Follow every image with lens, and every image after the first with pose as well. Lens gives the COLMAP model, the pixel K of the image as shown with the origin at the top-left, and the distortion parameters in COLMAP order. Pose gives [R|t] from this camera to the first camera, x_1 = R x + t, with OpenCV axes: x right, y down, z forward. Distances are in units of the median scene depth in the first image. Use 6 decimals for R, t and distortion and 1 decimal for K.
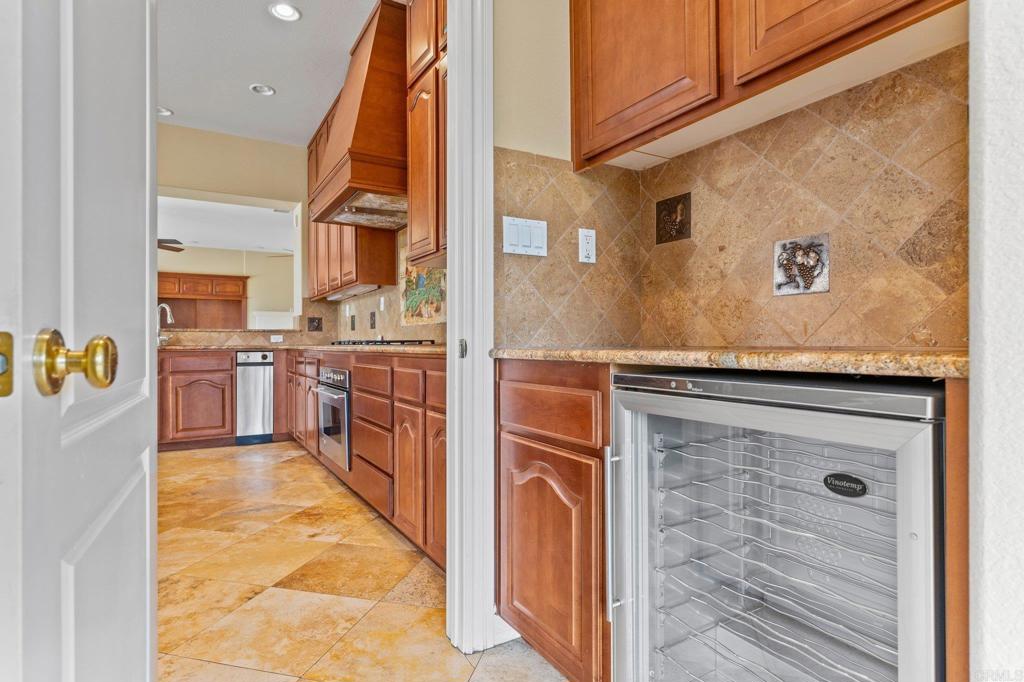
lens RADIAL K [[545.5, 0, 509.3], [0, 545.5, 343.3], [0, 0, 1]] dist [-0.000701, 0.001135]
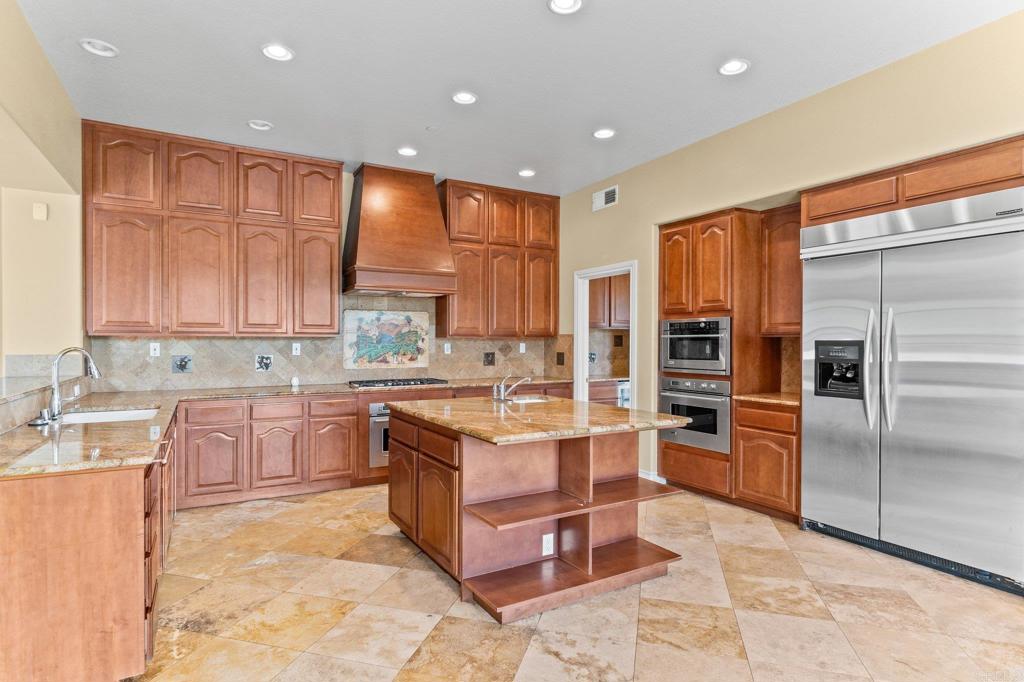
lens RADIAL K [[545.5, 0, 512.6], [0, 545.5, 343.6], [0, 0, 1]] dist [-0.000701, 0.001135]
pose [[0.012549, 0.006547, 0.999900, -1.284808], [-0.002419, 0.999976, -0.006517, -0.071456], [-0.999918, -0.002337, 0.012565, 0.512371]]
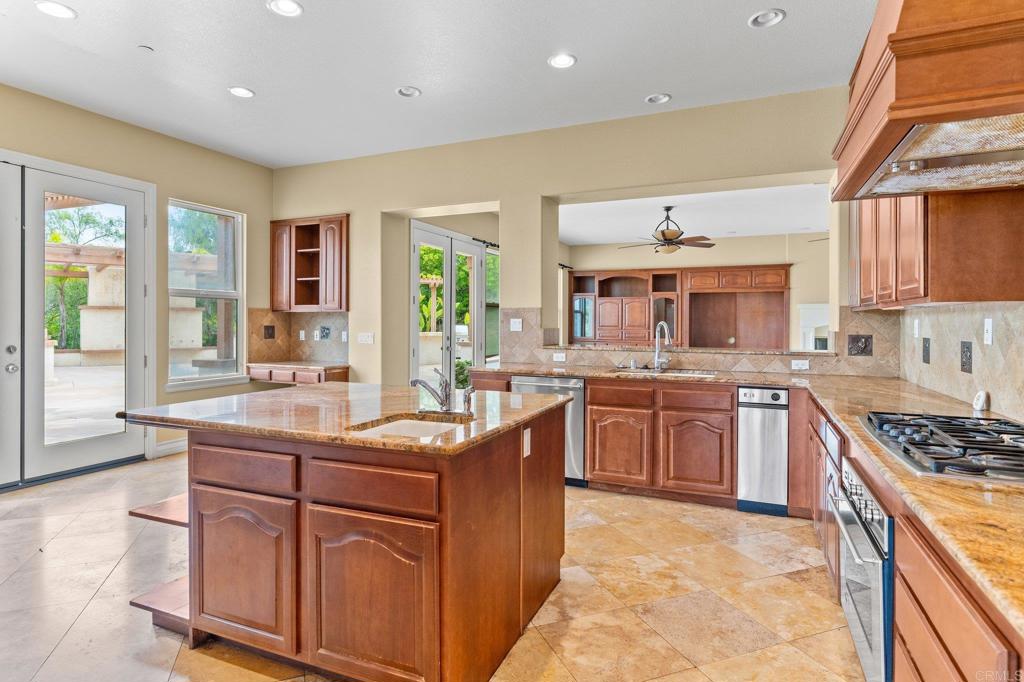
lens RADIAL K [[545.5, 0, 513.0], [0, 545.5, 320.8], [0, 0, 1]] dist [-0.000701, 0.001135]
pose [[0.580110, 0.007940, -0.814500, -0.068503], [-0.004863, 0.999968, 0.006285, -0.079193], [0.814524, 0.000315, 0.580130, 0.312408]]
